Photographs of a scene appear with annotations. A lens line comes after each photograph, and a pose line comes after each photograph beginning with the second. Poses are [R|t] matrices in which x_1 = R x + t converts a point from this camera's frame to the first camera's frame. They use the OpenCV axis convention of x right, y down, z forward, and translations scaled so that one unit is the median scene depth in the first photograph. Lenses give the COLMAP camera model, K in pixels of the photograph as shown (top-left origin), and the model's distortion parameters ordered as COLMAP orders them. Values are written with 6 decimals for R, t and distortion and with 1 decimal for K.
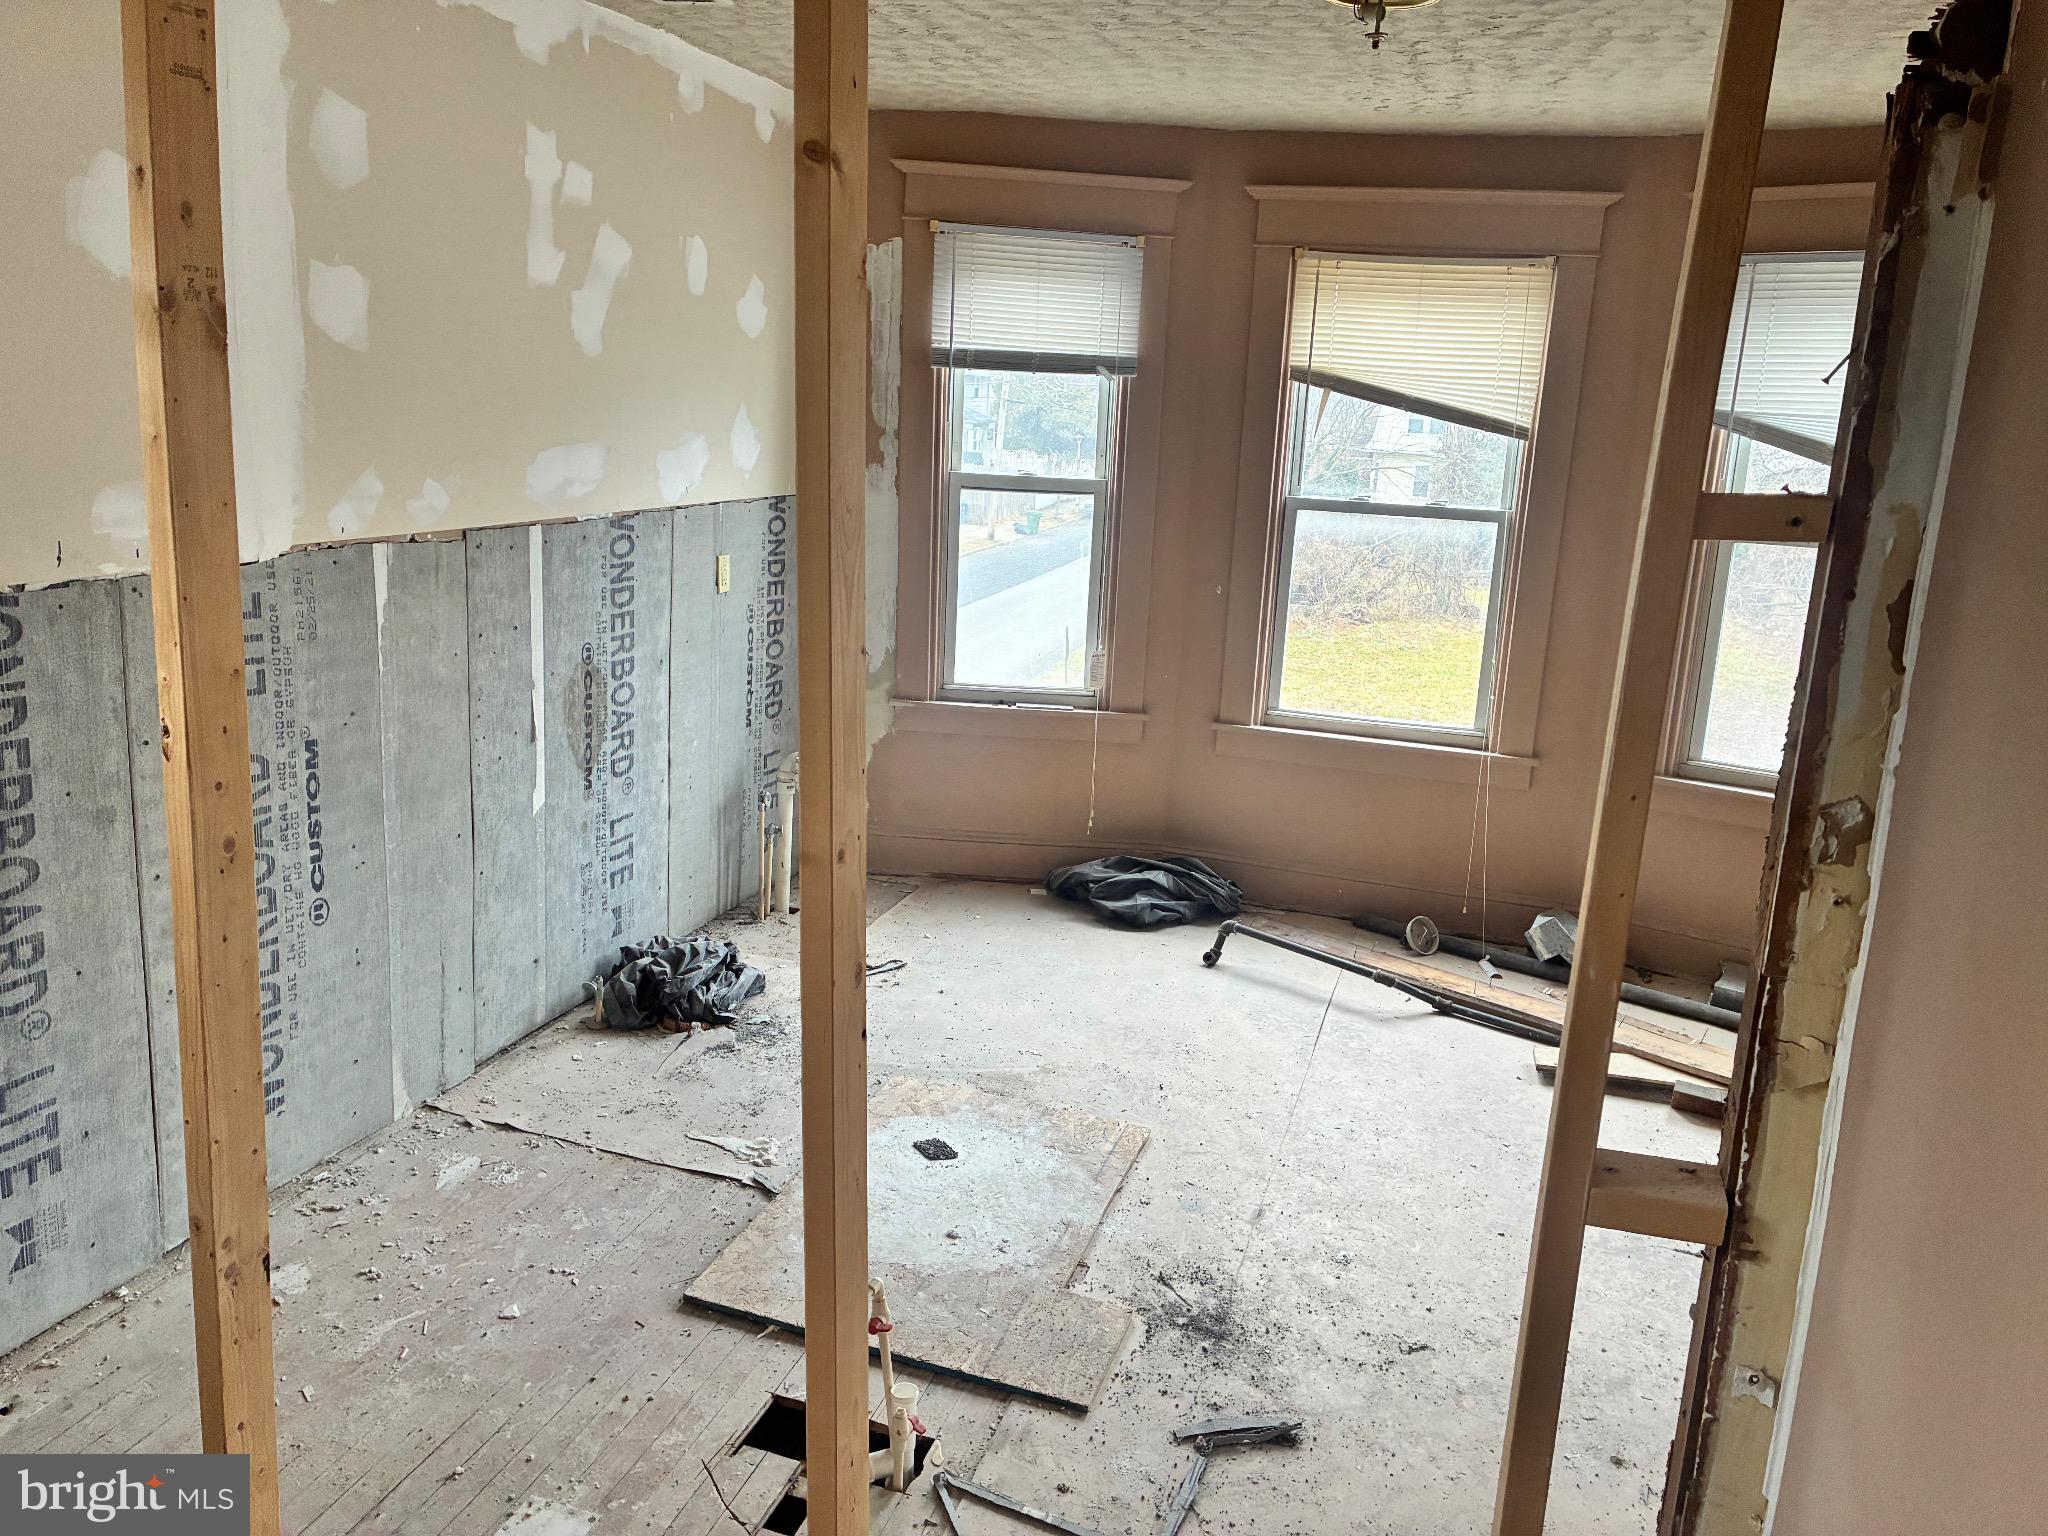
lens RADIAL K [[1546.9, 0, 1056.1], [0, 1546.9, 749.9], [0, 0, 1]] dist [0.037531, -0.035909]
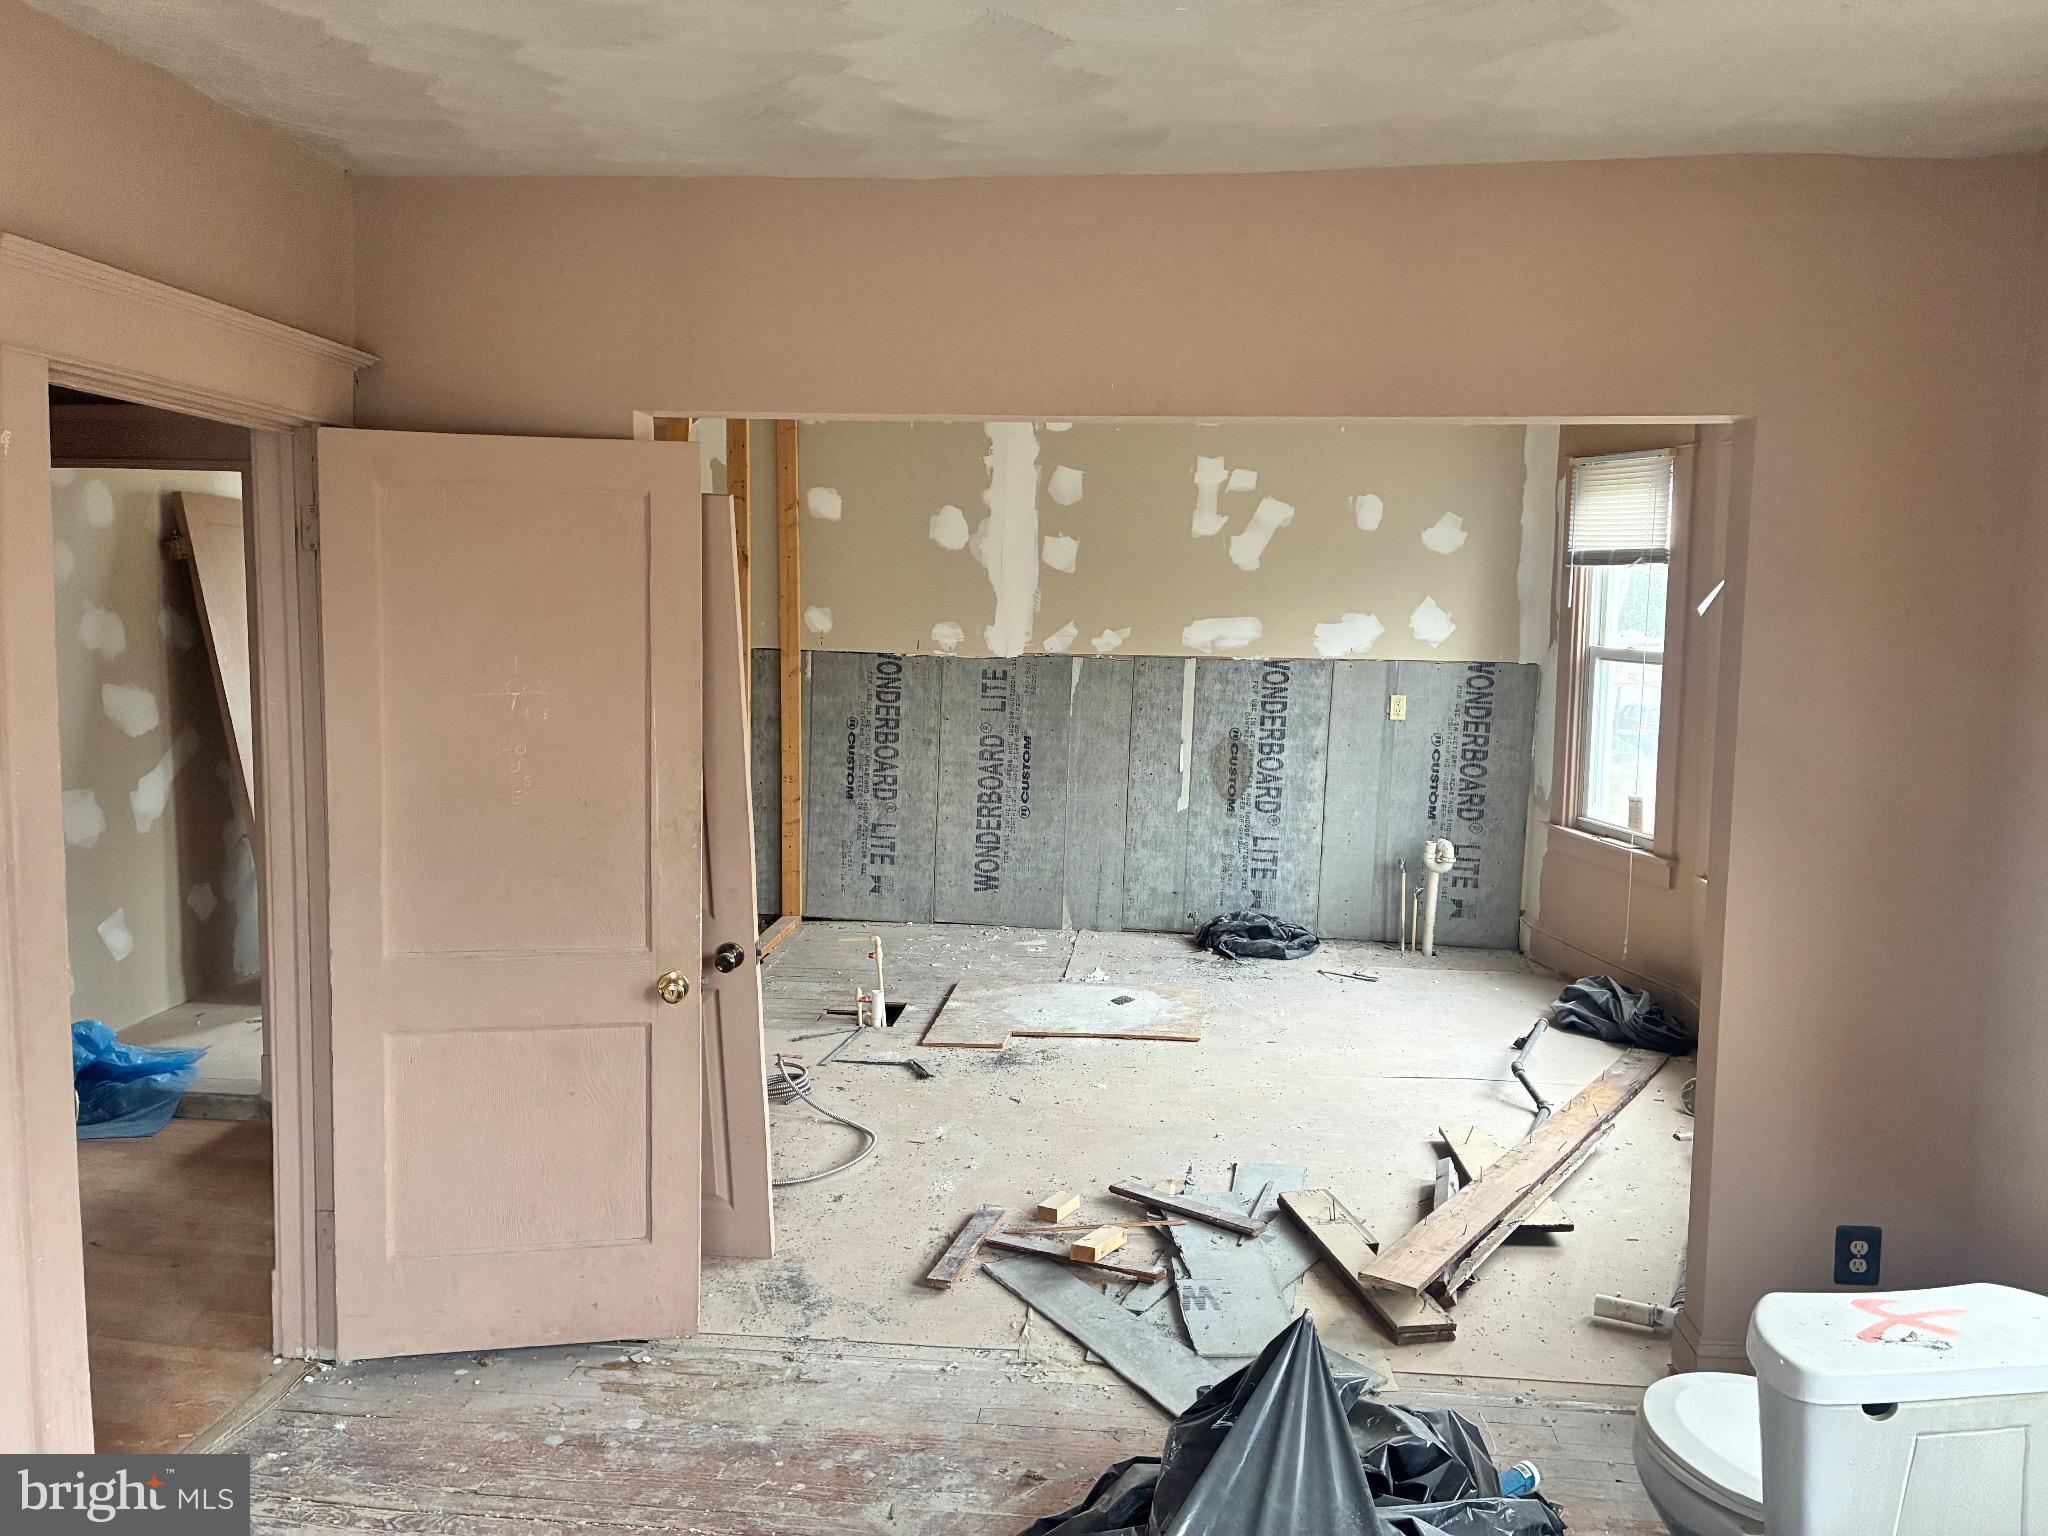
lens RADIAL K [[1546.9, 0, 1037.0], [0, 1546.9, 754.0], [0, 0, 1]] dist [0.037531, -0.035909]
pose [[0.182085, 0.057662, -0.981591, 1.492699], [-0.228237, 0.973492, 0.014848, -0.015151], [0.956427, 0.221332, 0.190419, 0.480621]]
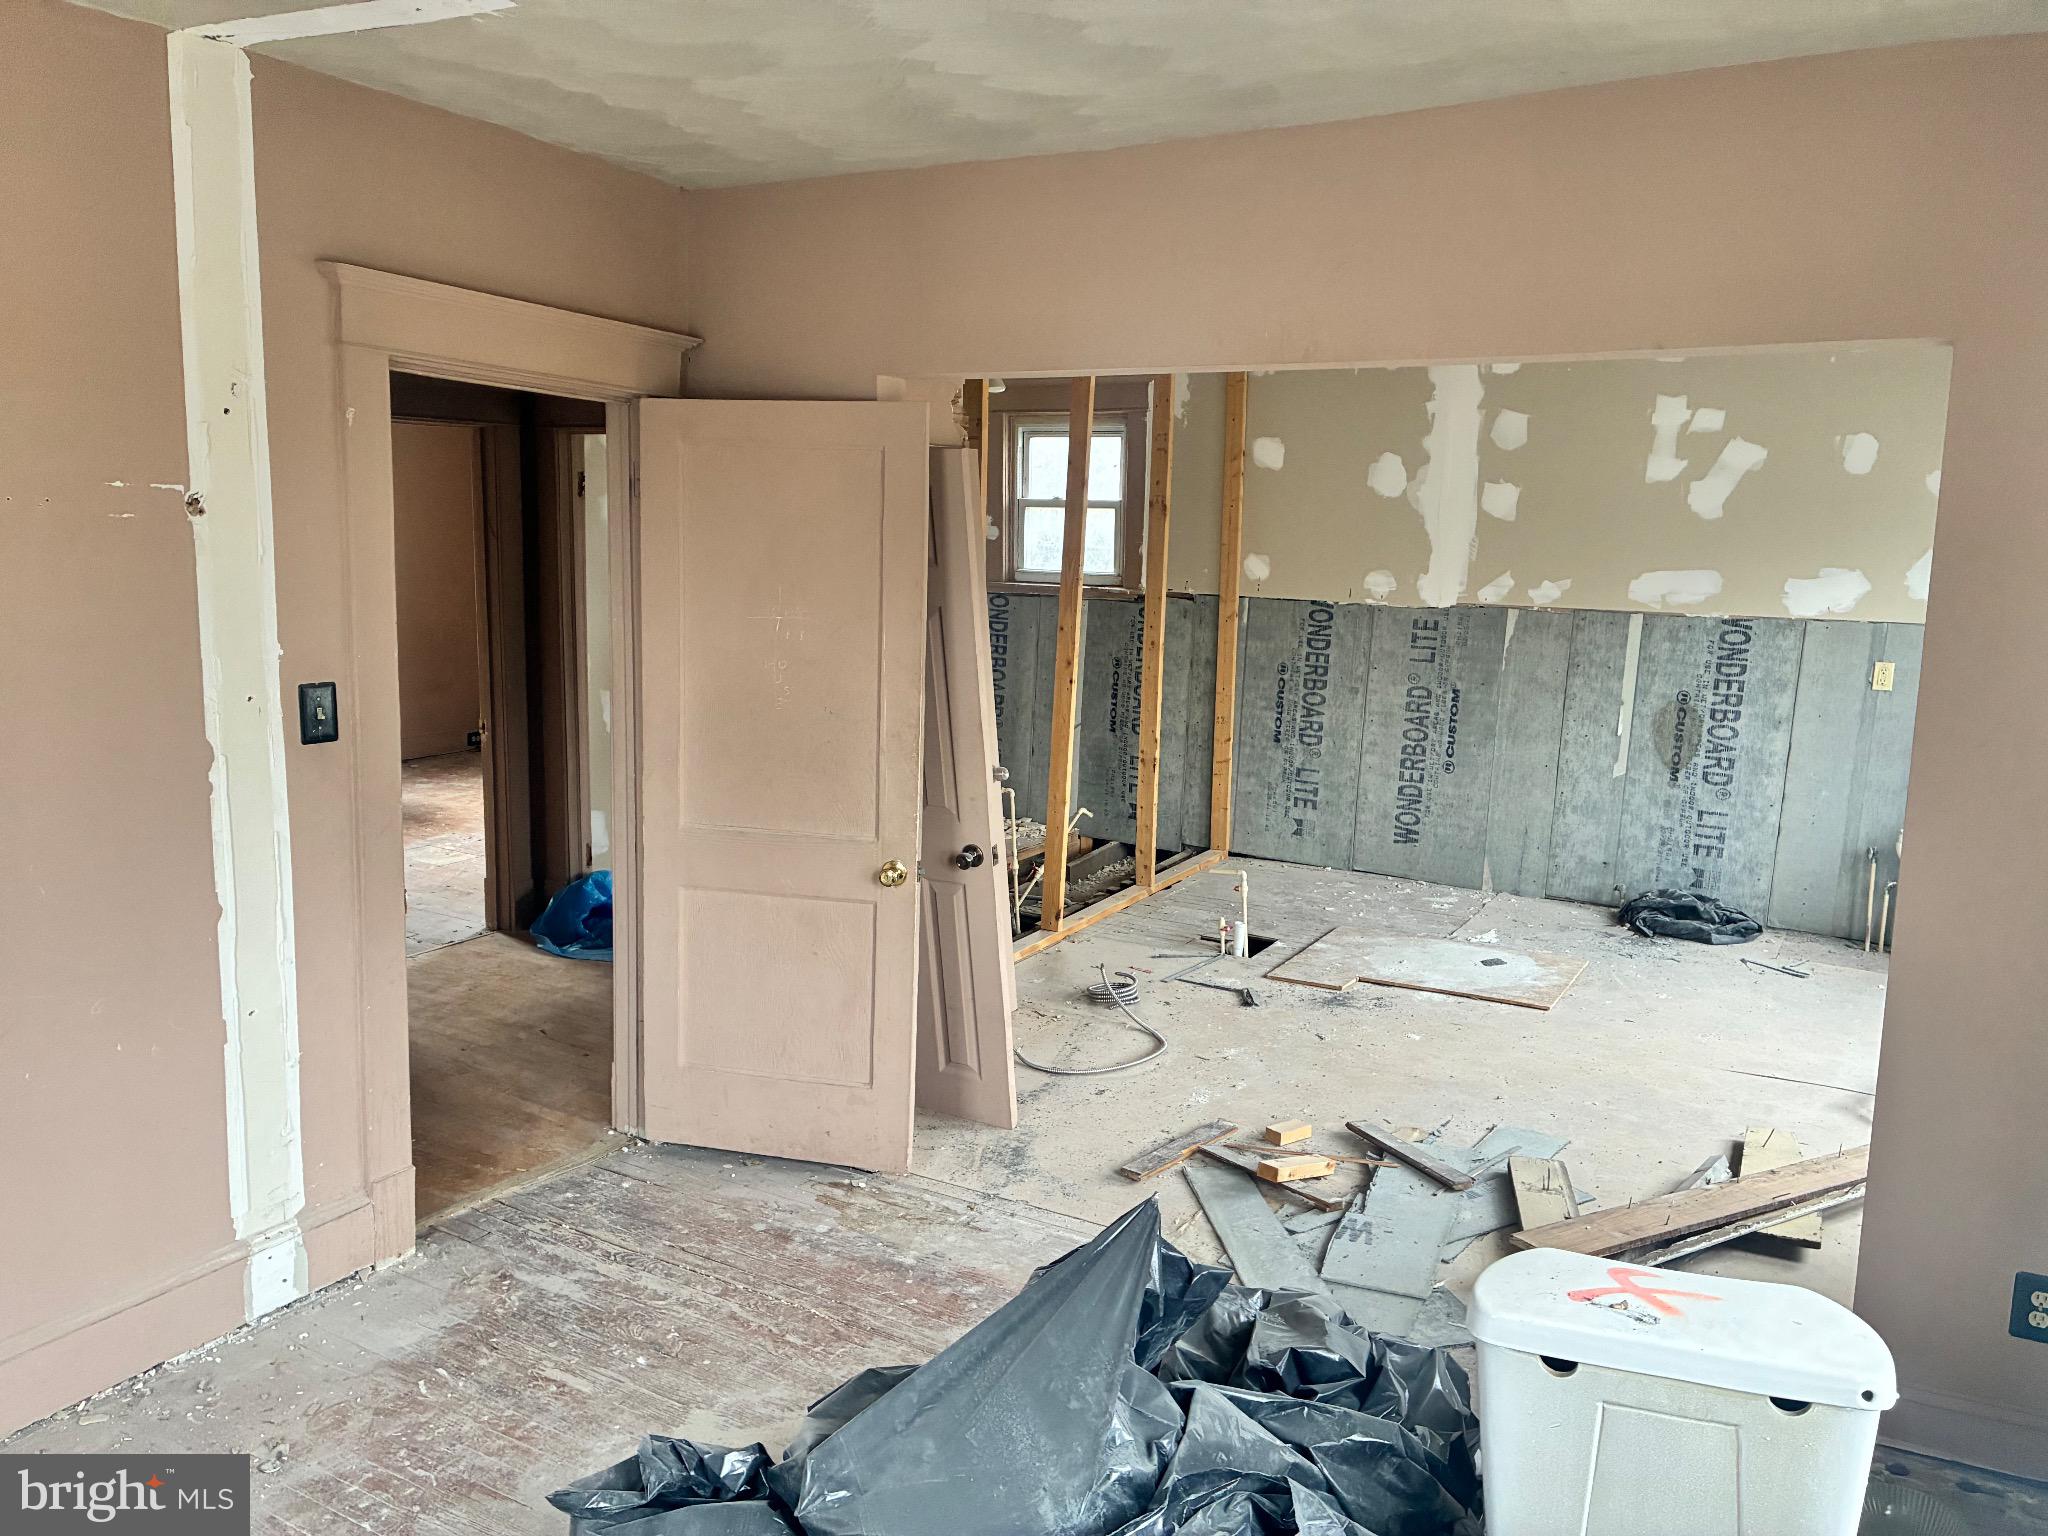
lens RADIAL K [[1546.9, 0, 1022.6], [0, 1546.9, 764.6], [0, 0, 1]] dist [0.037531, -0.035909]
pose [[-0.244737, 0.091258, -0.965285, 1.560003], [-0.253158, 0.955013, 0.154472, -0.076004], [0.935957, 0.282175, -0.210624, 0.760692]]
